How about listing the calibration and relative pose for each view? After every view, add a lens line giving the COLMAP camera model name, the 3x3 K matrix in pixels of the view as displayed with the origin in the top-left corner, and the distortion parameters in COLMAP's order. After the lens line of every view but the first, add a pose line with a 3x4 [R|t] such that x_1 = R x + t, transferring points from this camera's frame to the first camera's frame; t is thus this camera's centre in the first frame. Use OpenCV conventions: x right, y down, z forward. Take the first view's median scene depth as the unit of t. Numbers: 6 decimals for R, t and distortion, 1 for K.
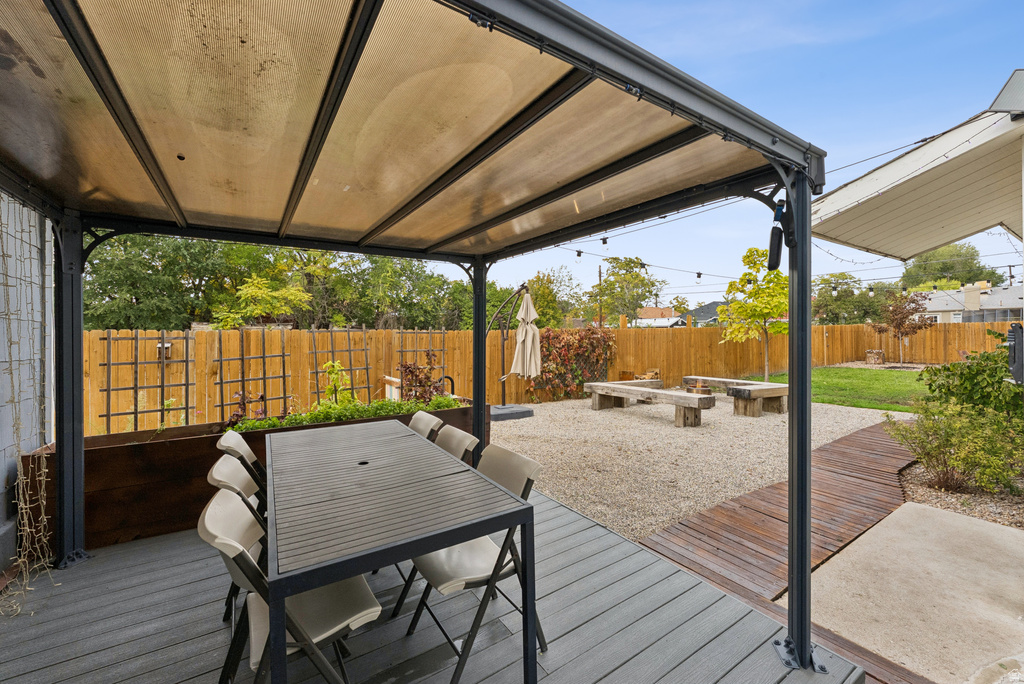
lens RADIAL K [[413.6, 0, 518.1], [0, 413.6, 333.8], [0, 0, 1]] dist [0.001287, 0.000324]
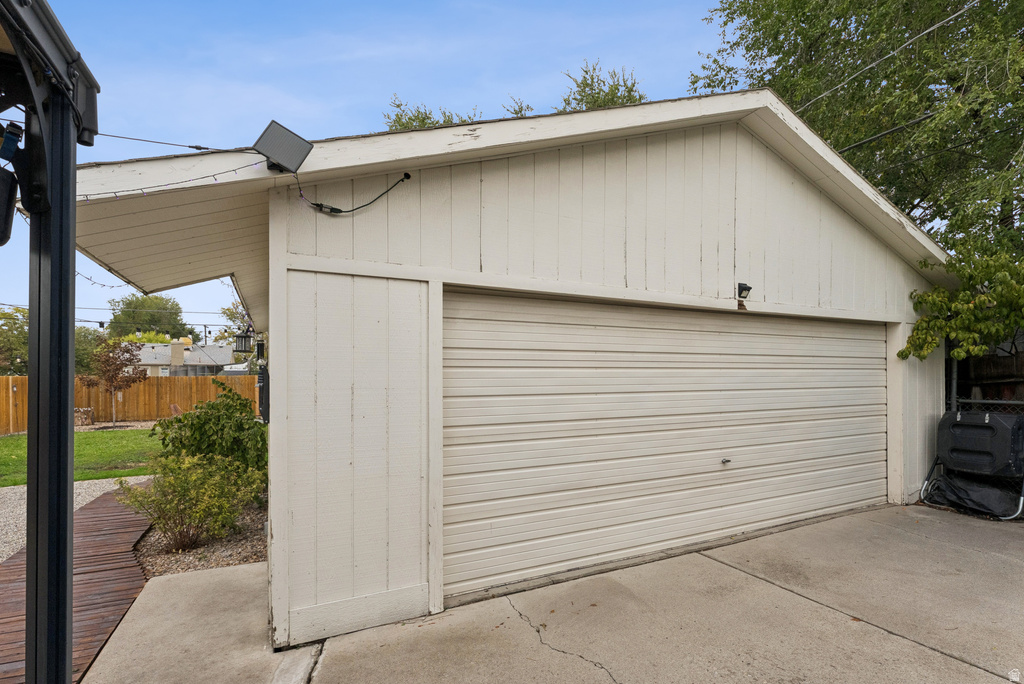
lens RADIAL K [[492.4, 0, 533.2], [0, 492.4, 380.3], [0, 0, 1]] dist [-0.003758, 0.000436]
pose [[0.108923, 0.012676, 0.993969, 0.009404], [0.006804, 0.999886, -0.013497, 0.007182], [-0.994027, 0.008233, 0.108824, 0.041276]]
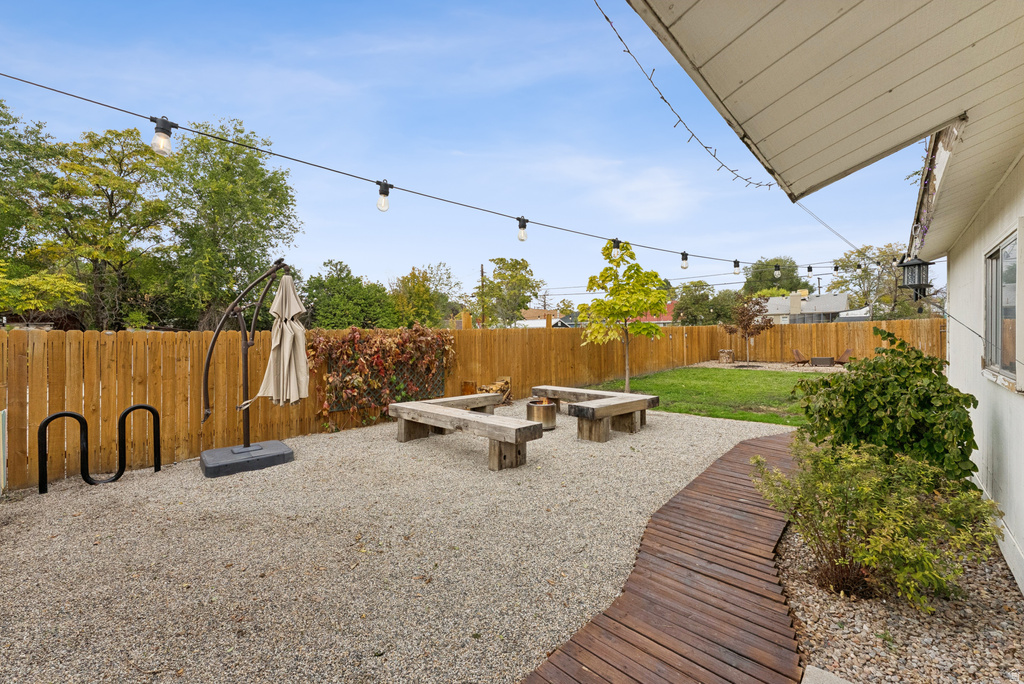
lens RADIAL K [[413.6, 0, 511.5], [0, 413.6, 335.2], [0, 0, 1]] dist [0.001287, 0.000324]
pose [[0.972067, -0.003871, 0.234671, 0.174549], [0.004097, 0.999991, -0.000476, 0.000528], [-0.234667, 0.001425, 0.972075, 0.218827]]
